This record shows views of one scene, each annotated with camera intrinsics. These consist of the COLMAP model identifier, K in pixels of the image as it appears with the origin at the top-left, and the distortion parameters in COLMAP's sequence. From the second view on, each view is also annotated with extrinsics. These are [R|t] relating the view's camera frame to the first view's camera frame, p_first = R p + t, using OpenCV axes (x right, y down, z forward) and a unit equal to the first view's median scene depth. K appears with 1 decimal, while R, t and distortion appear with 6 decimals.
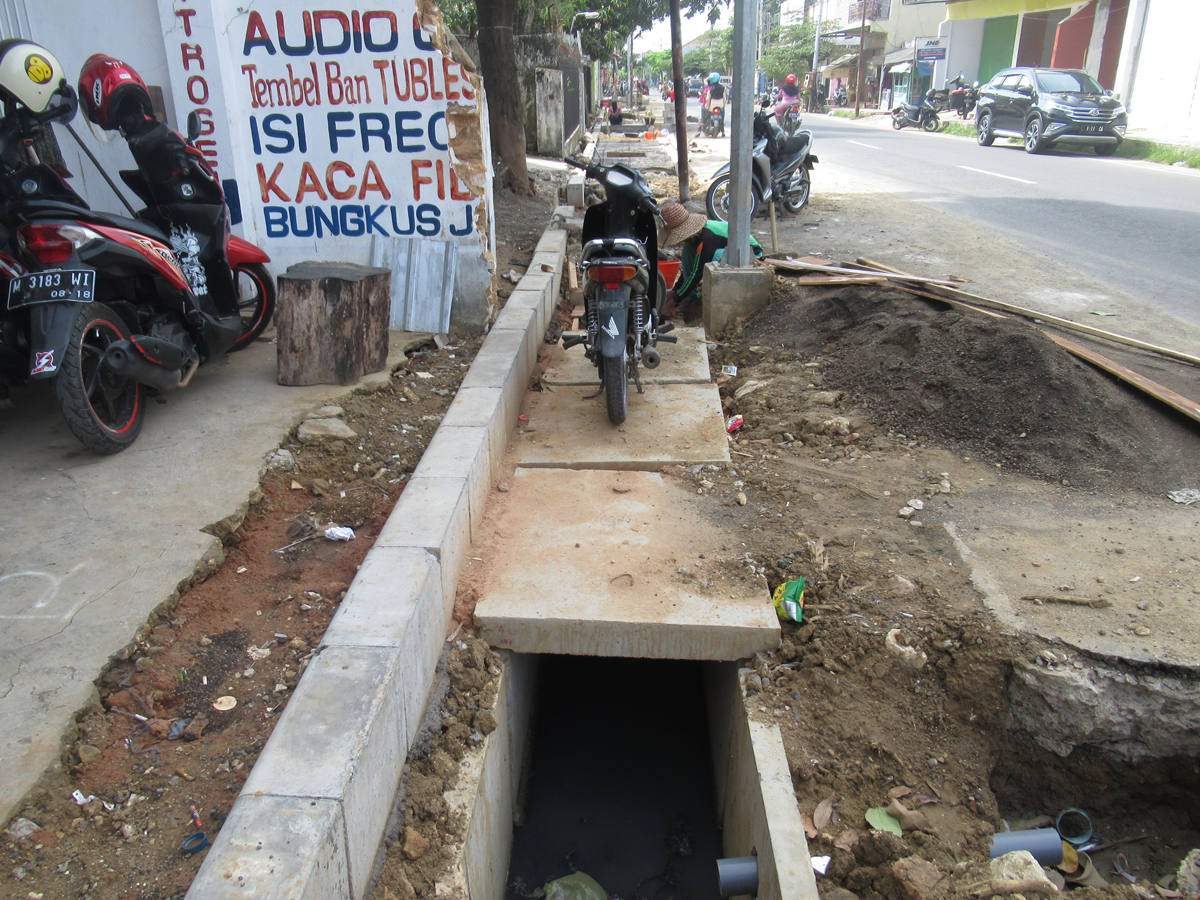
lens RADIAL K [[850.9, 0, 598.5], [0, 850.9, 414.4], [0, 0, 1]] dist [0.000529, 0.037695]
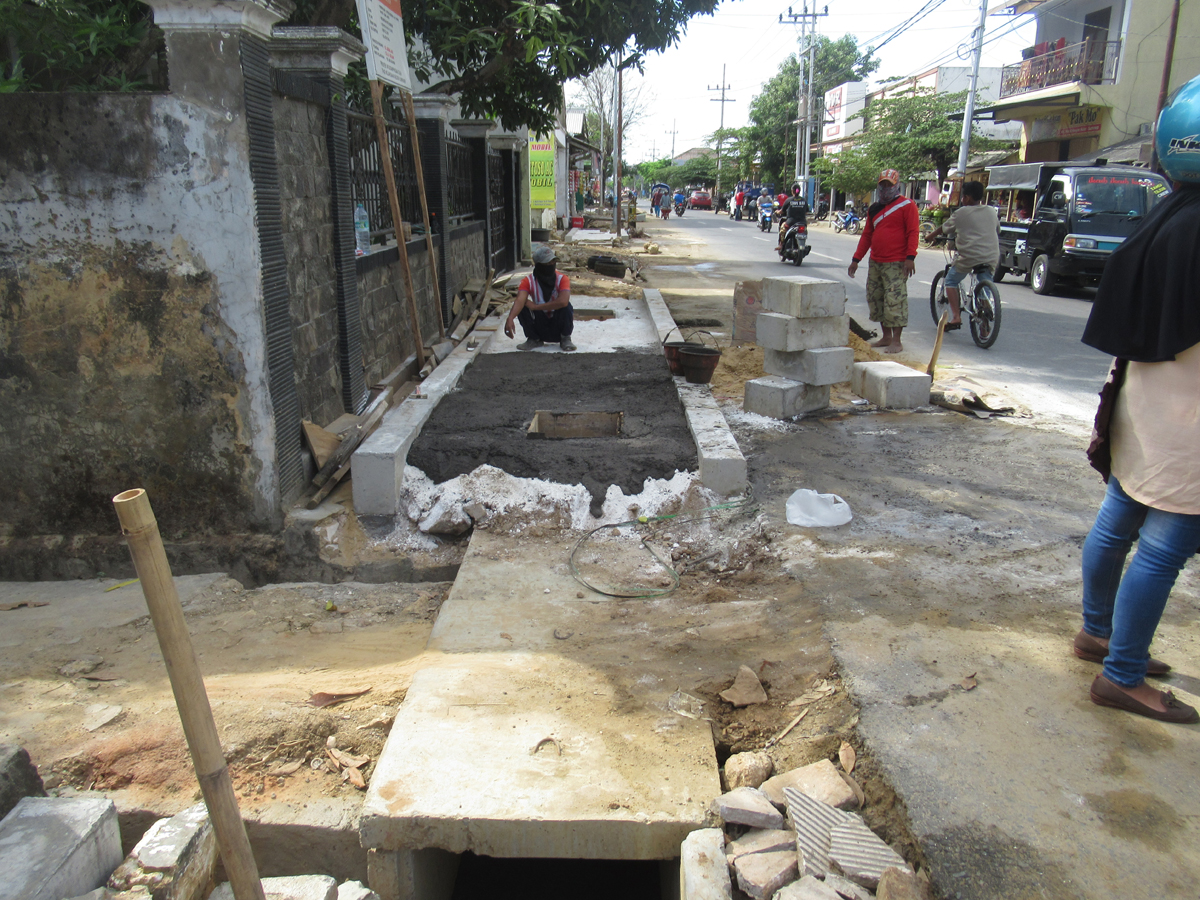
lens RADIAL K [[943.2, 0, 600.0], [0, 943.2, 450.0], [0, 0, 1]] dist [0.003786, 0.000569]
pose [[0.999820, 0.009656, 0.016354, 0.032158], [-0.007880, 0.994401, -0.105375, -0.268975], [-0.017280, 0.105227, 0.994298, 0.696647]]
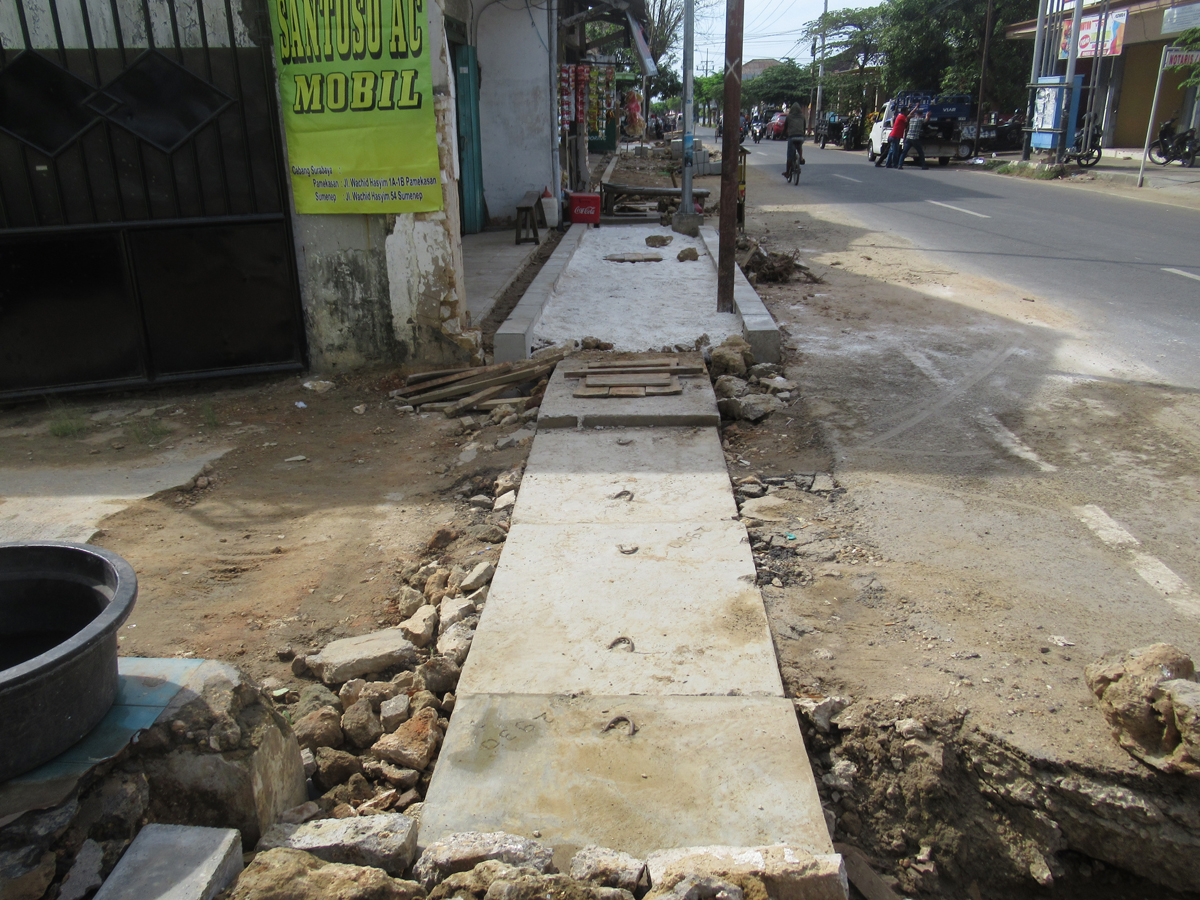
lens RADIAL K [[943.2, 0, 600.0], [0, 943.2, 450.0], [0, 0, 1]] dist [0.003786, 0.000569]
pose [[0.999590, -0.000953, -0.028613, 0.048330], [0.000006, 0.999452, -0.033107, -0.889279], [0.028628, 0.033093, 0.999042, 2.268176]]
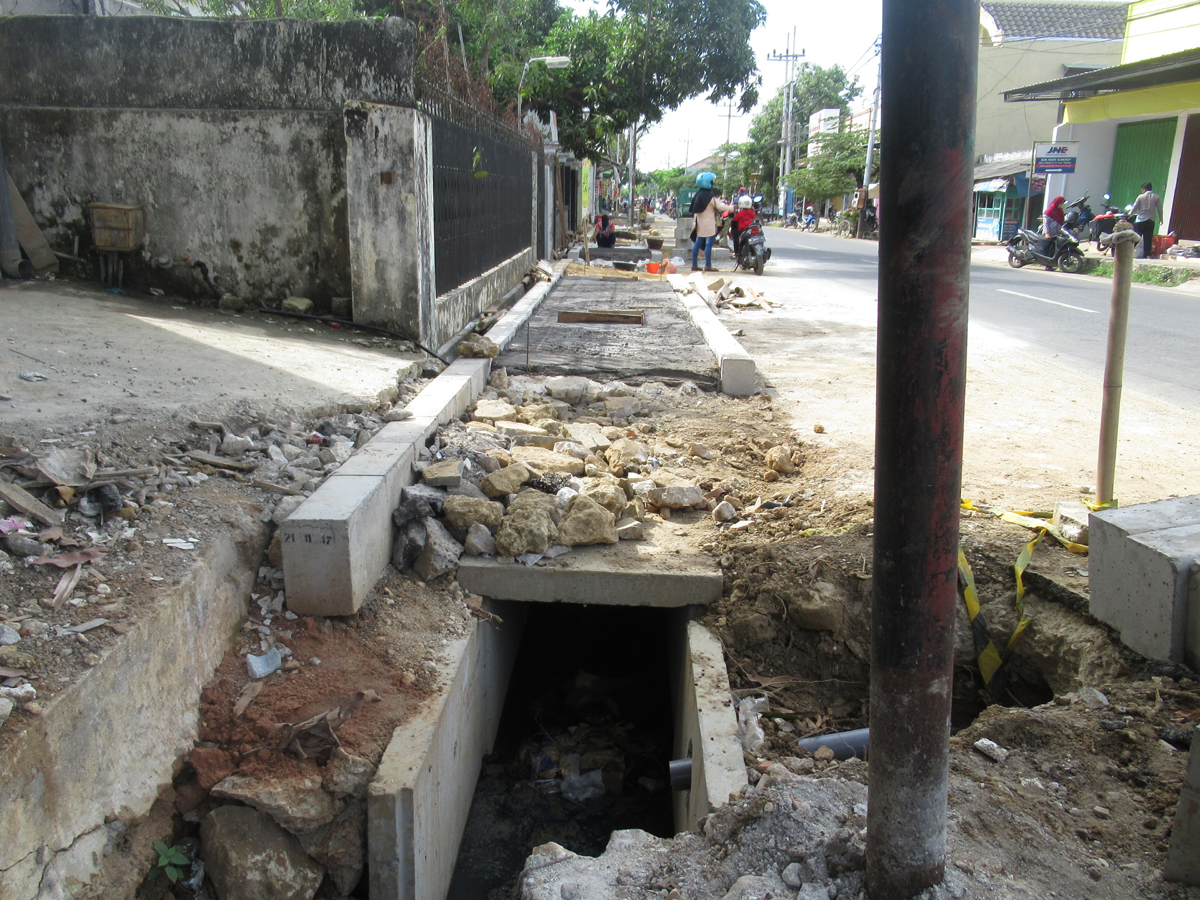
lens RADIAL K [[943.2, 0, 600.0], [0, 943.2, 450.0], [0, 0, 1]] dist [0.003786, 0.000569]
pose [[0.999537, 0.029586, 0.007142, 0.015980], [-0.028596, 0.993245, -0.112457, -0.094286], [-0.010421, 0.112200, 0.993631, 0.268751]]
